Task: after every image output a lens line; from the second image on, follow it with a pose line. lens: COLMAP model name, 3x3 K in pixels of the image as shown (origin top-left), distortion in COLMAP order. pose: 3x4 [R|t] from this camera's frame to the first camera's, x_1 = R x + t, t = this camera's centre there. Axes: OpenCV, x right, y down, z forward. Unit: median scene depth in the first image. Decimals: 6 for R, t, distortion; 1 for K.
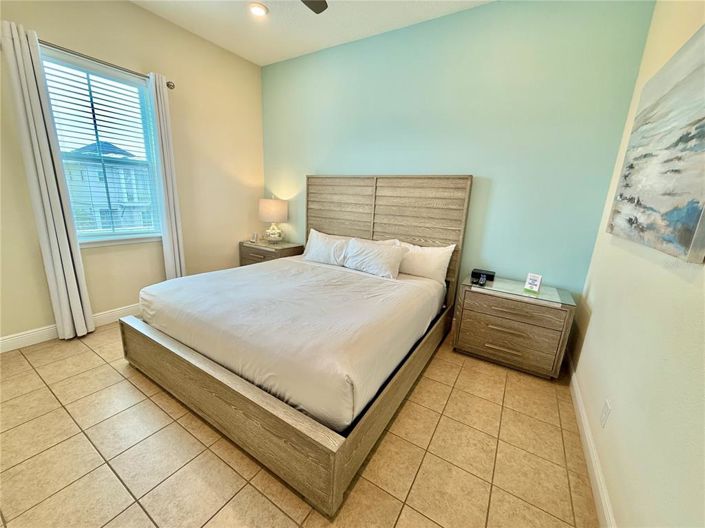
lens RADIAL K [[281.8, 0, 348.4], [0, 281.8, 262.7], [0, 0, 1]] dist [0.001361, -0.000120]
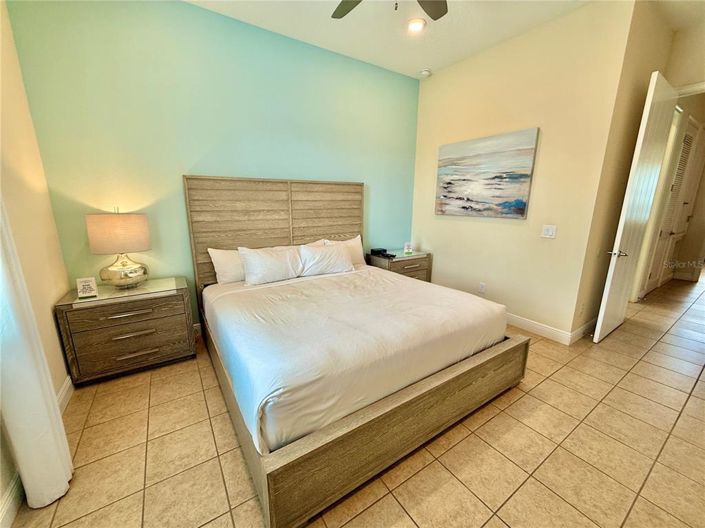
lens RADIAL K [[281.8, 0, 347.5], [0, 281.8, 265.4], [0, 0, 1]] dist [0.001361, -0.000120]
pose [[0.414978, -0.247180, 0.875611, -0.781053], [0.223242, 0.960631, 0.165380, -0.145994], [-0.882018, 0.126844, 0.453822, 0.430057]]
